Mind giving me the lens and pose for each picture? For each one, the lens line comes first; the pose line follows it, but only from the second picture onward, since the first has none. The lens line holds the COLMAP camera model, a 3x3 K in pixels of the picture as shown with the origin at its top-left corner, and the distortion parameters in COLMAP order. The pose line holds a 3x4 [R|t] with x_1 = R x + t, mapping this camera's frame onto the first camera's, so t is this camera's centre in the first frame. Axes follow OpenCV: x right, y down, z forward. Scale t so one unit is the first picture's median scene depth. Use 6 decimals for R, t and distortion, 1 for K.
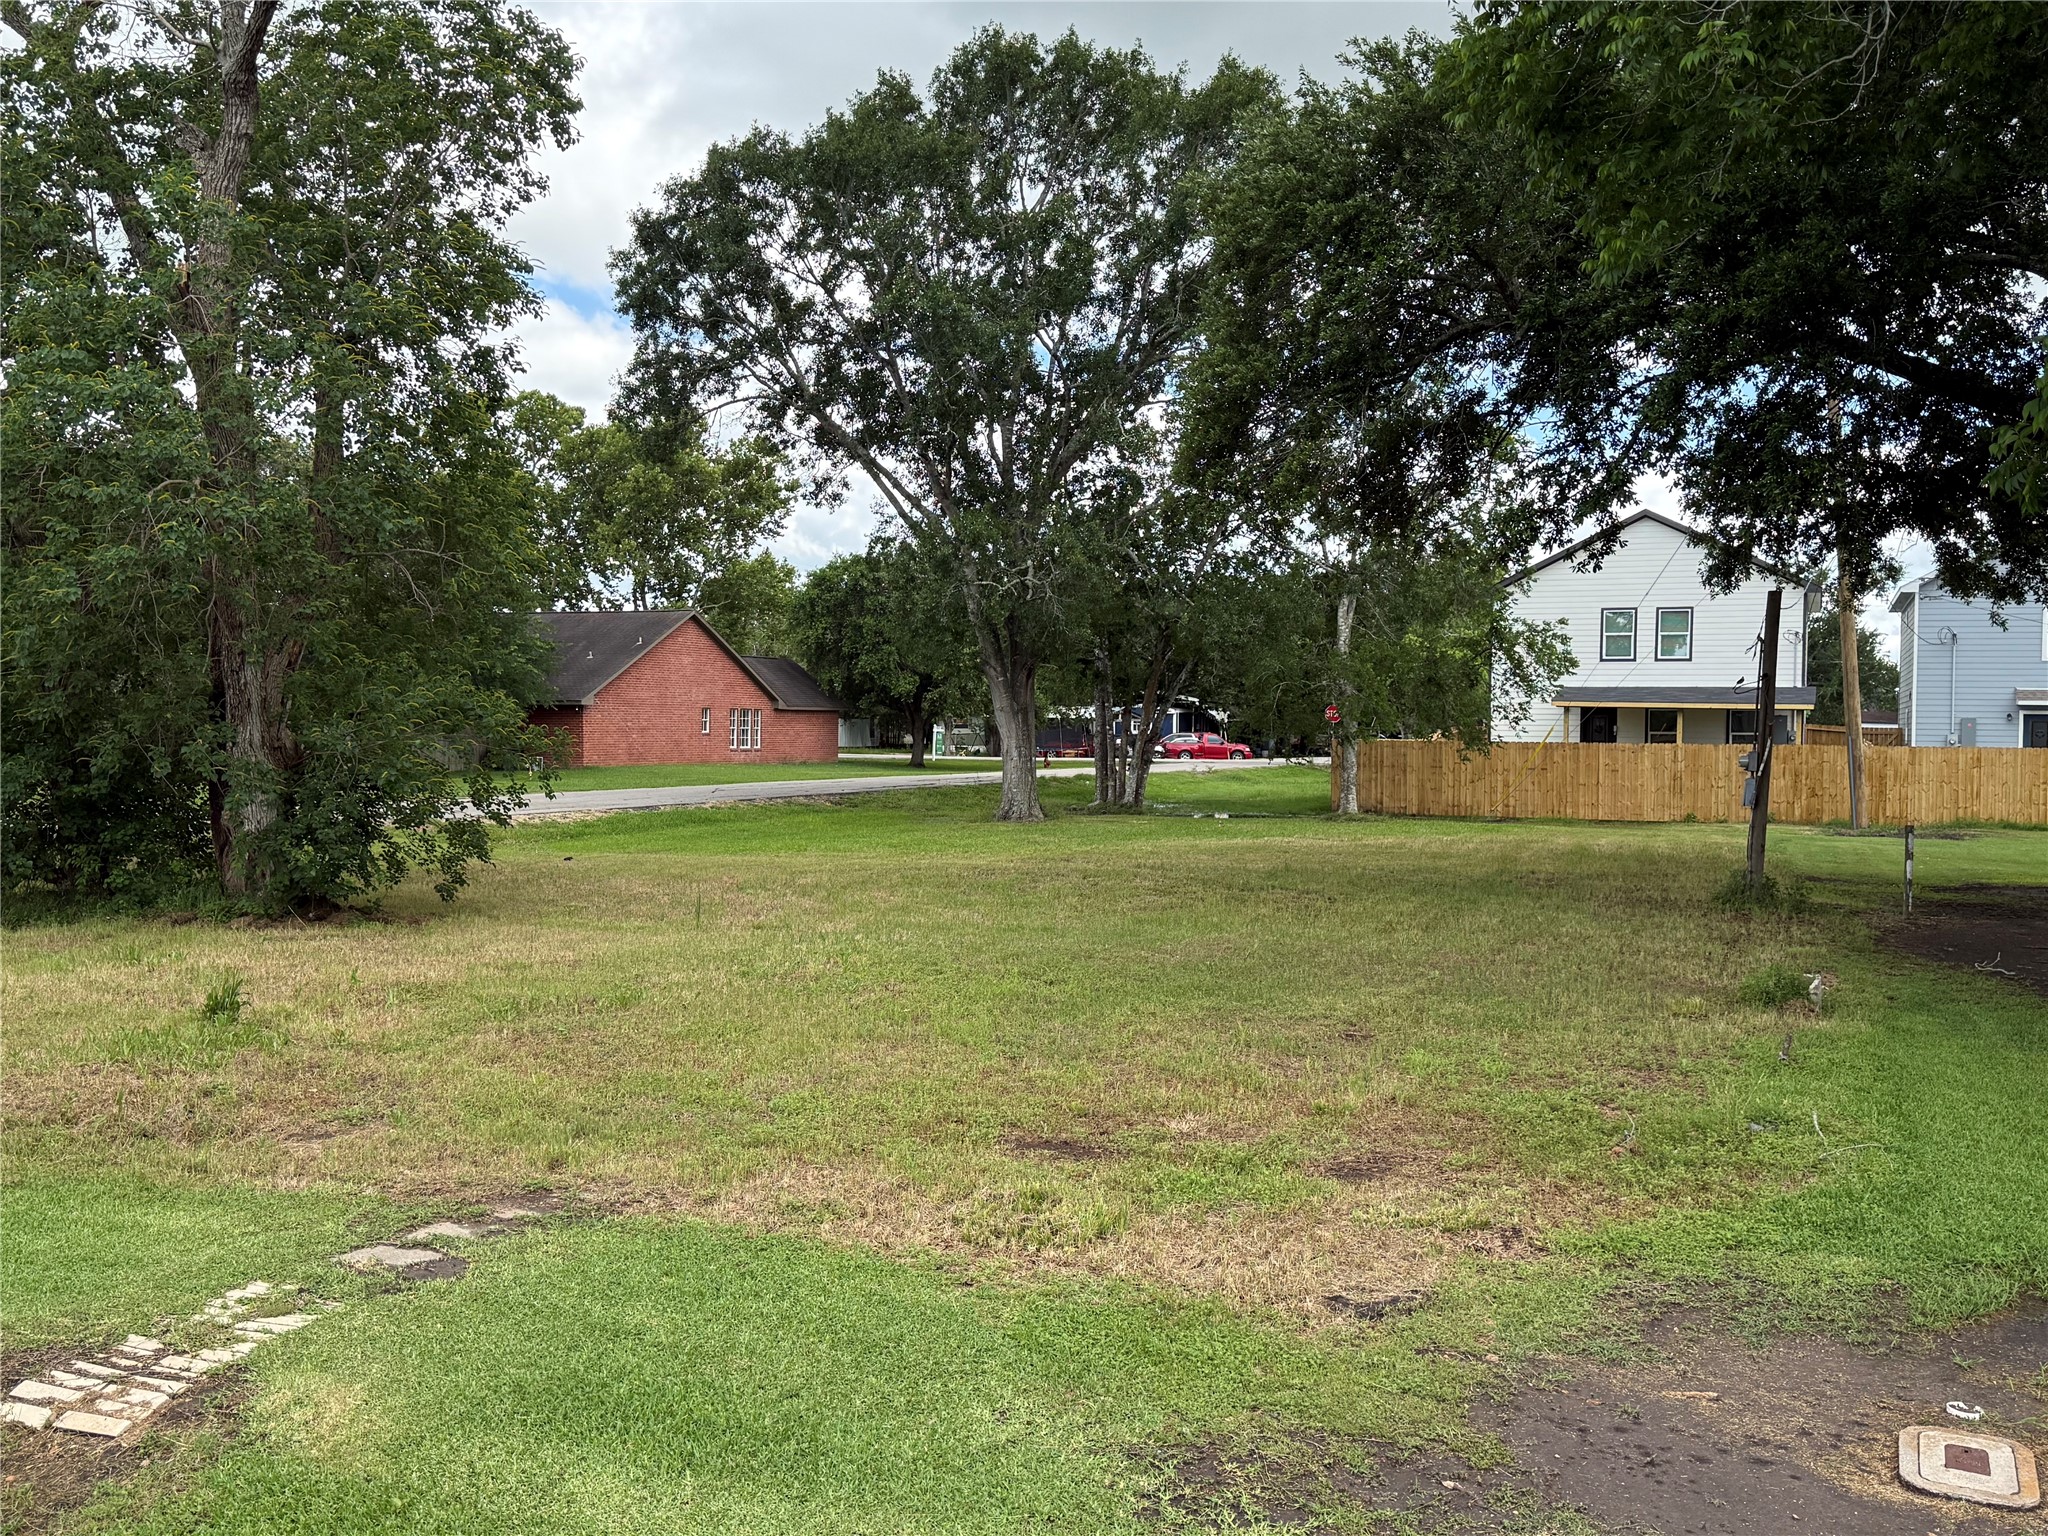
lens RADIAL K [[1949.8, 0, 1024.7], [0, 1949.8, 761.5], [0, 0, 1]] dist [-0.017192, 0.000000]
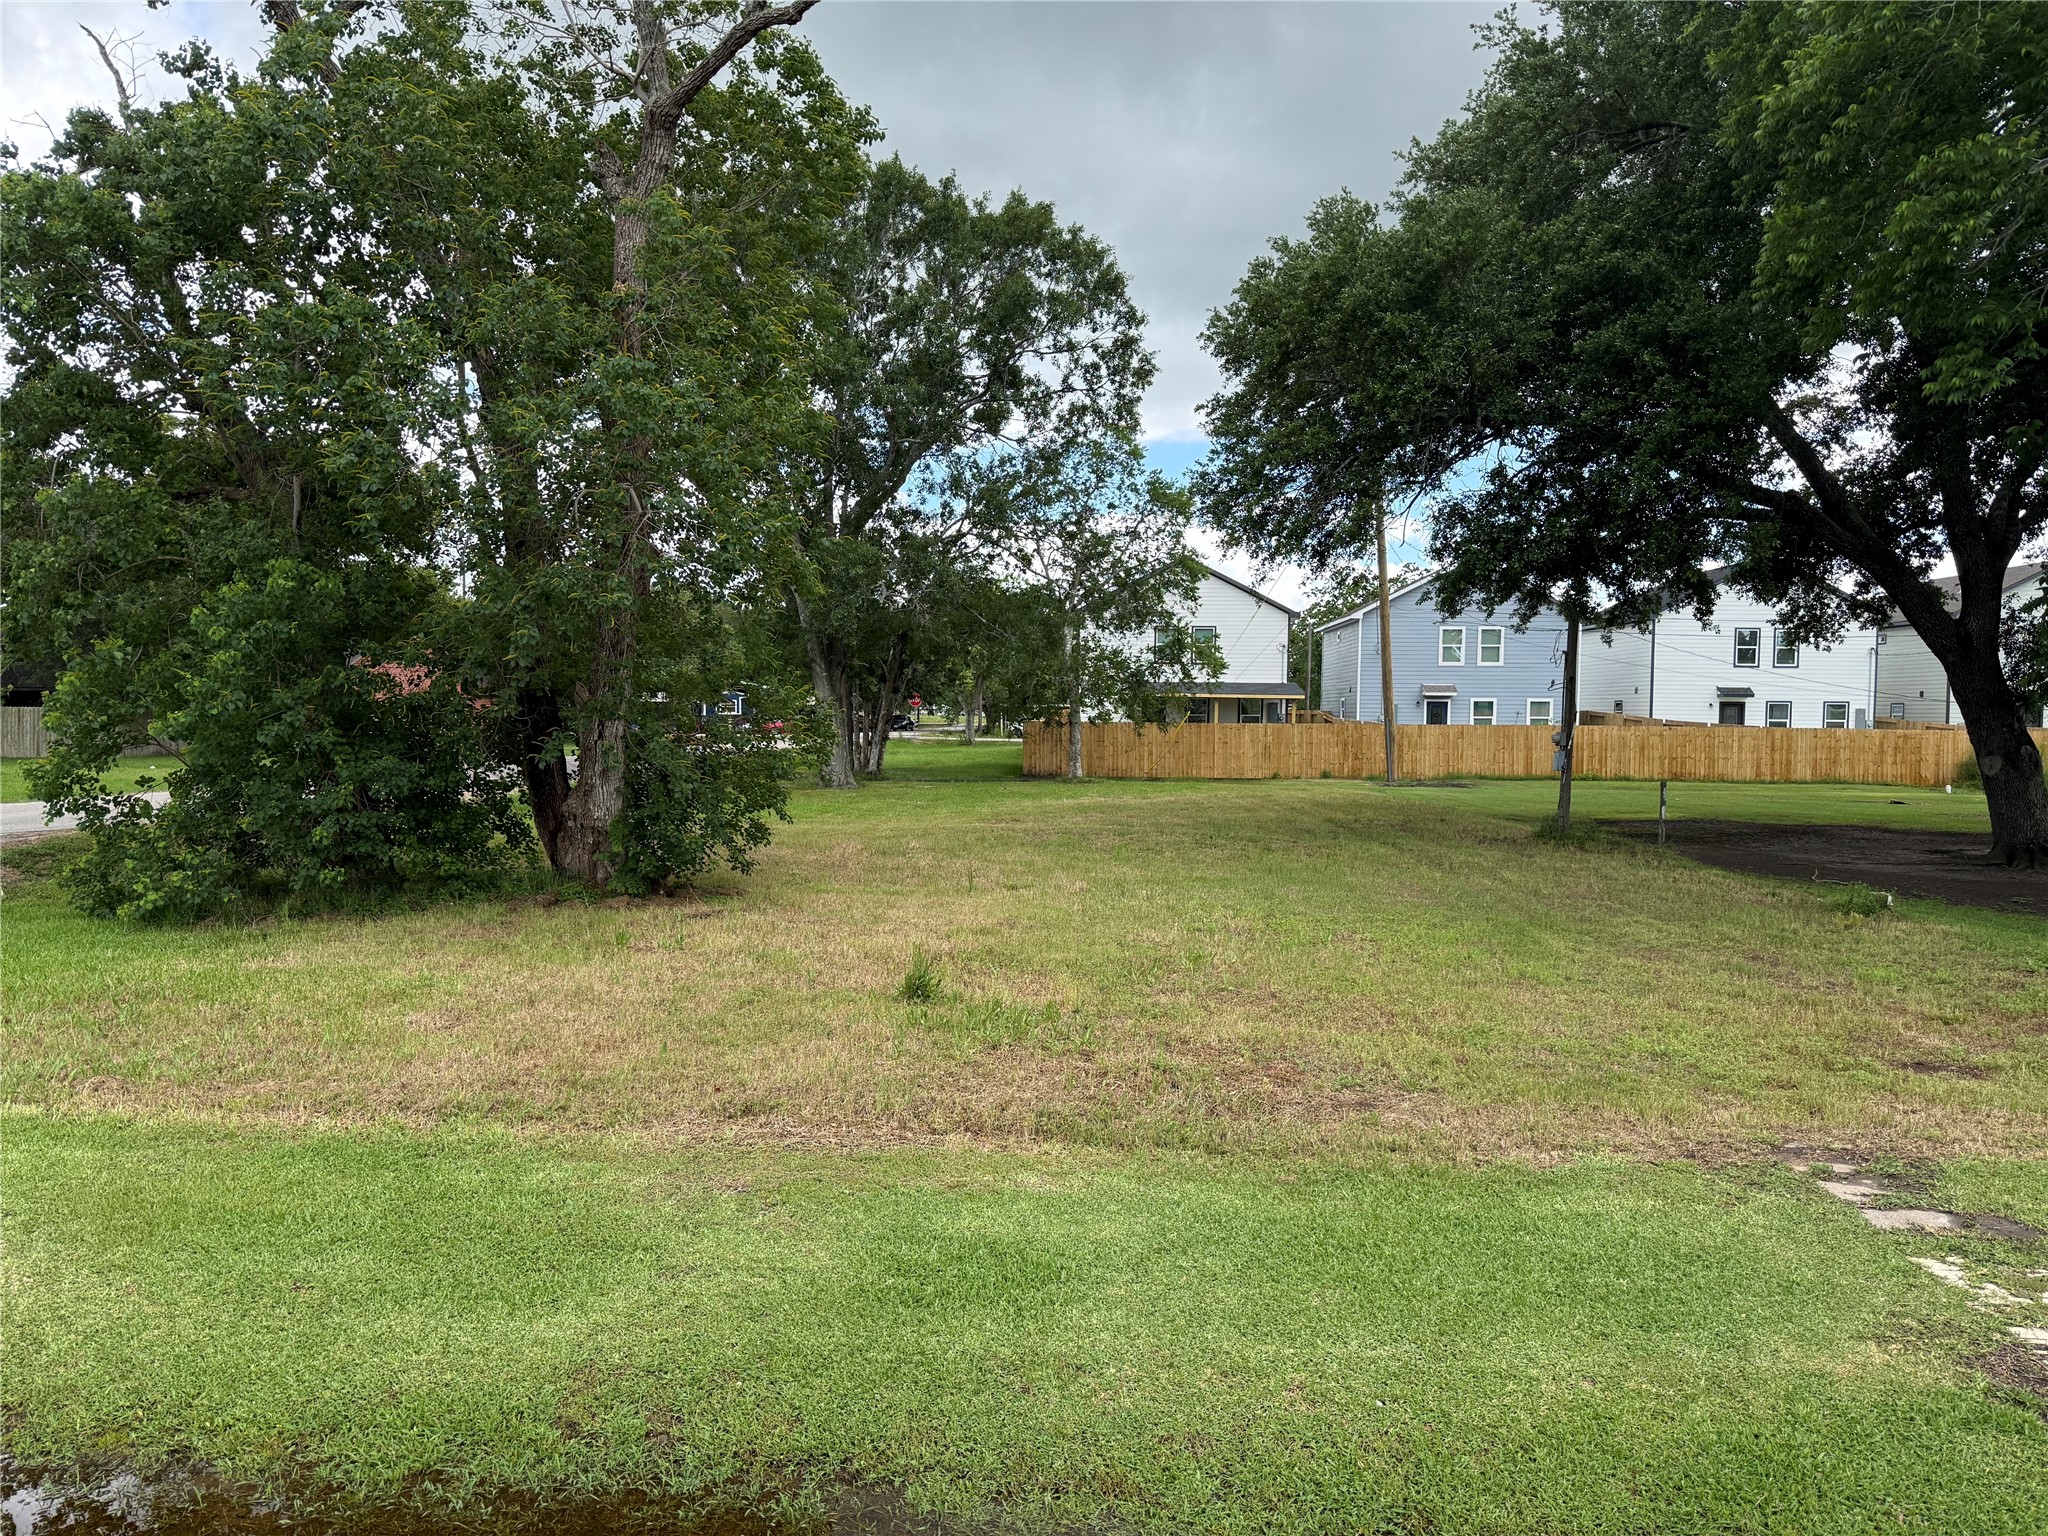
lens RADIAL K [[1440.4, 0, 1025.9], [0, 1440.4, 798.9], [0, 0, 1]] dist [0.034953, -0.051103]
pose [[0.936028, -0.022988, 0.351175, -0.212644], [0.006886, 0.998870, 0.047030, -0.005170], [-0.351859, -0.041603, 0.935128, 0.087455]]
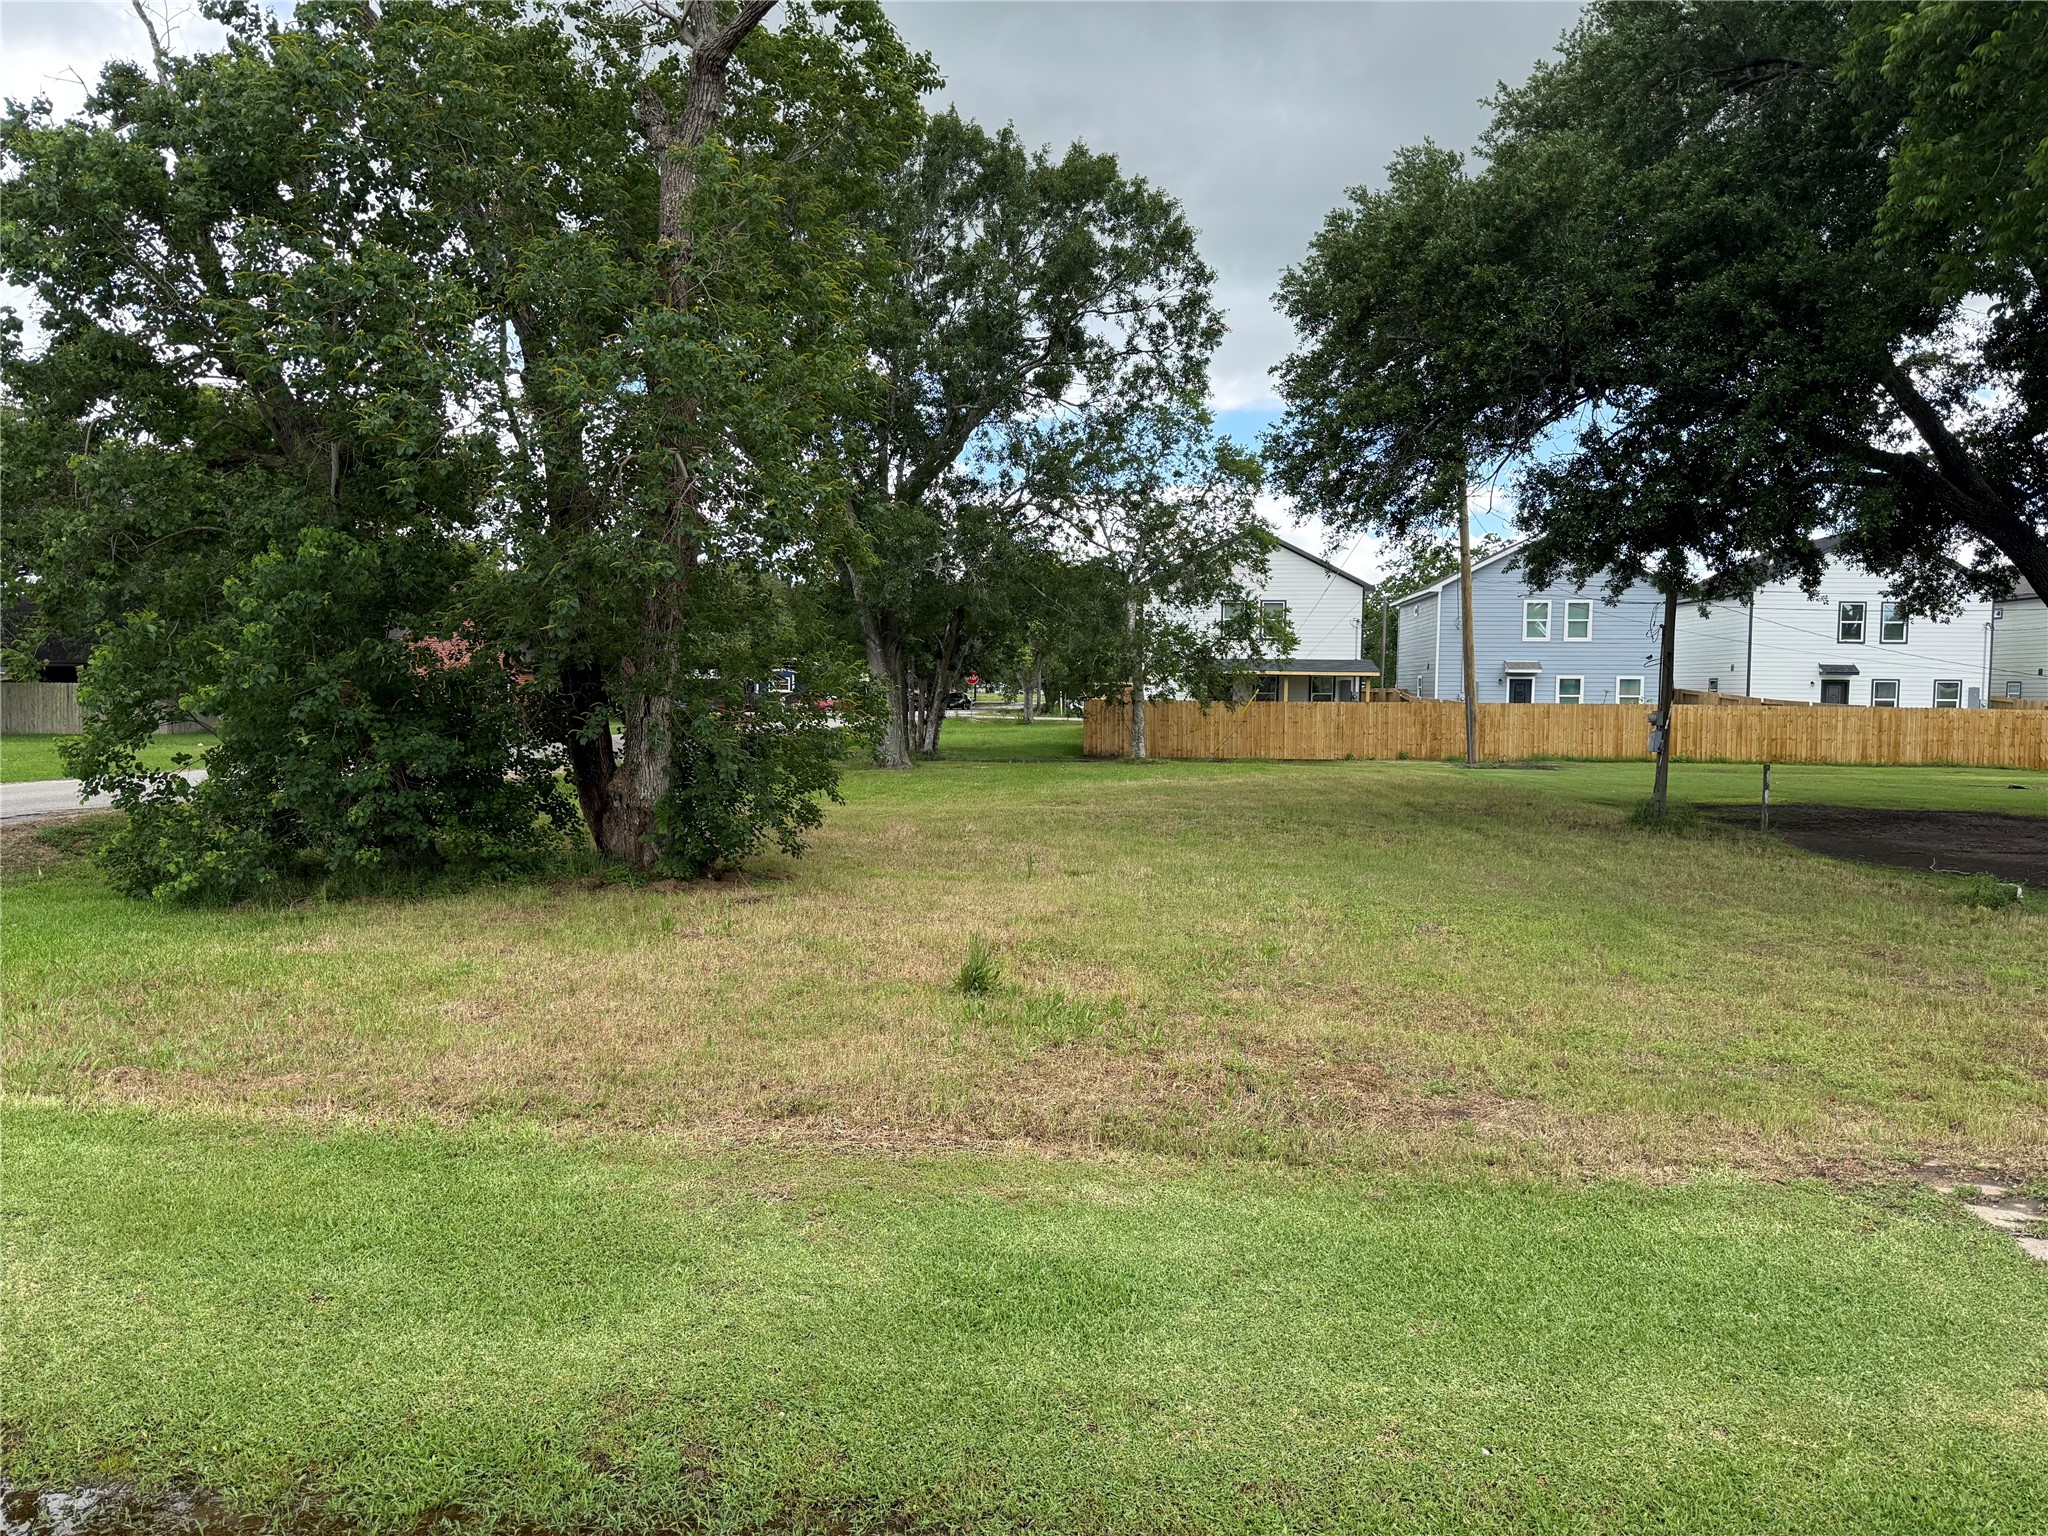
lens RADIAL K [[1488.3, 0, 1016.5], [0, 1488.3, 772.1], [0, 0, 1]] dist [0.004861, -0.012333]
pose [[0.951319, -0.017901, 0.307688, -0.210587], [0.005382, 0.999125, 0.041486, -0.004782], [-0.308161, -0.037811, 0.950582, 0.095666]]
